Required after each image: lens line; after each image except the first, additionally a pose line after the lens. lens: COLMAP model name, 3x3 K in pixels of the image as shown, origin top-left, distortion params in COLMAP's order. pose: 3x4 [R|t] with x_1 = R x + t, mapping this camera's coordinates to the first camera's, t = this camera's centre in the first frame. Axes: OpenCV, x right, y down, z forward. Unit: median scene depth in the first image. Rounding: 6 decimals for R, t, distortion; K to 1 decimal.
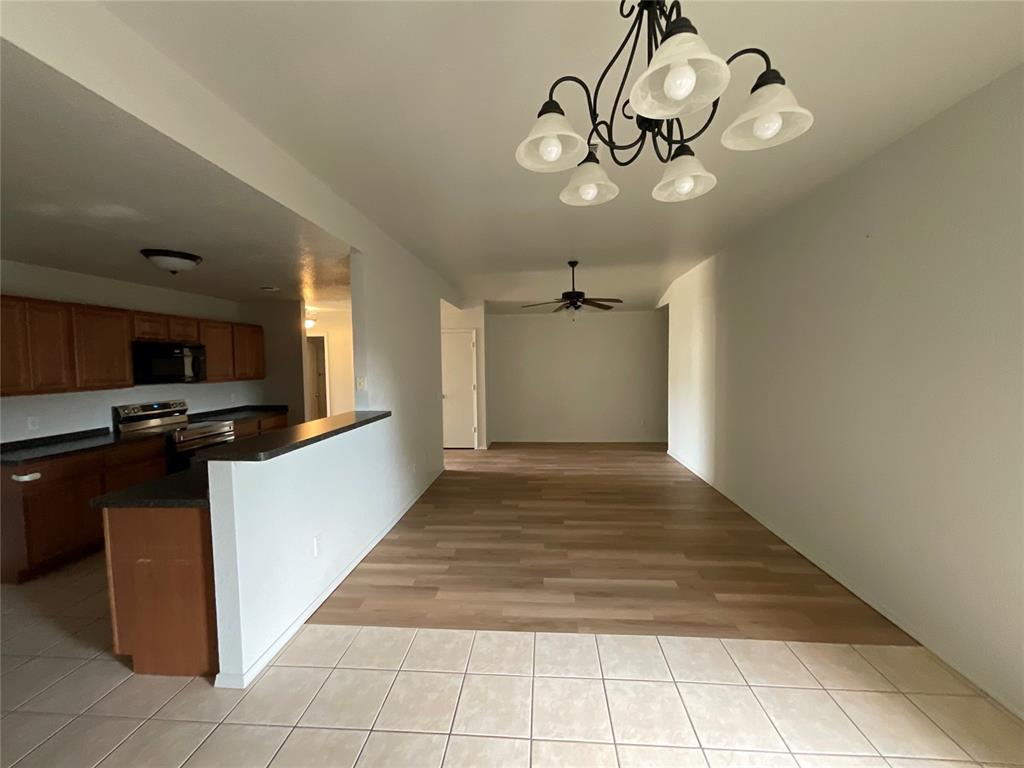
lens RADIAL K [[413.2, 0, 512.8], [0, 413.2, 383.1], [0, 0, 1]] dist [0.000966, 0.000067]
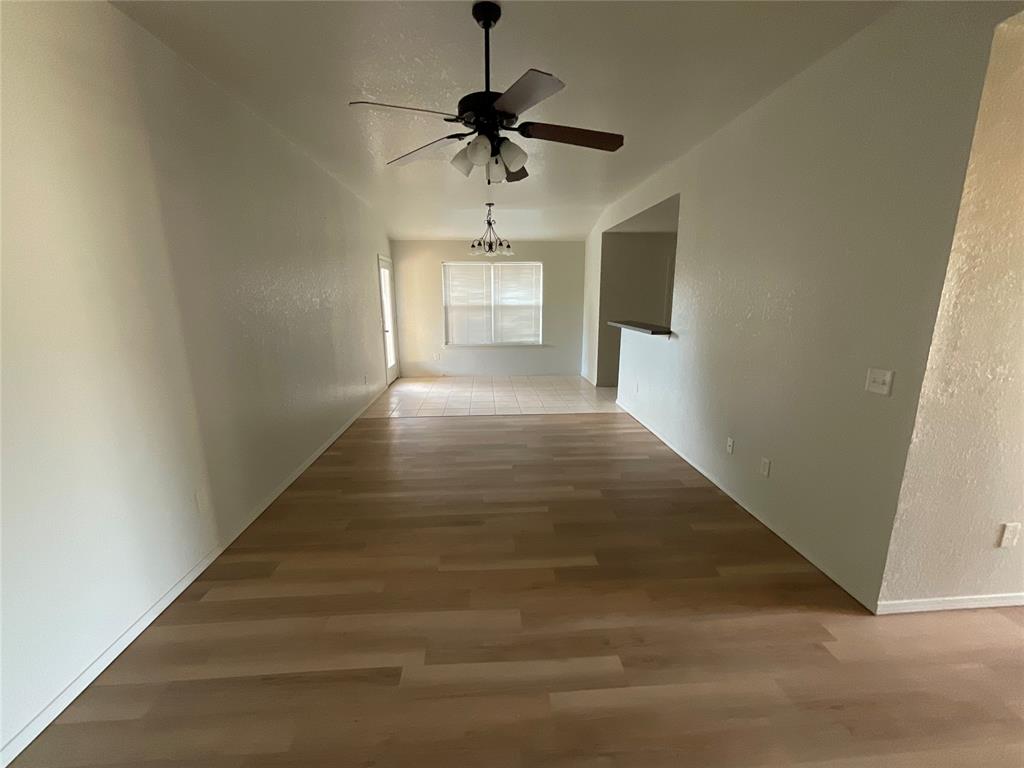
lens RADIAL K [[413.2, 0, 513.0], [0, 413.2, 384.3], [0, 0, 1]] dist [0.000966, 0.000067]
pose [[-0.989164, 0.044326, -0.139961, 0.219585], [0.006645, 0.965874, 0.258928, -0.074032], [0.146661, 0.255192, -0.955703, 1.654425]]
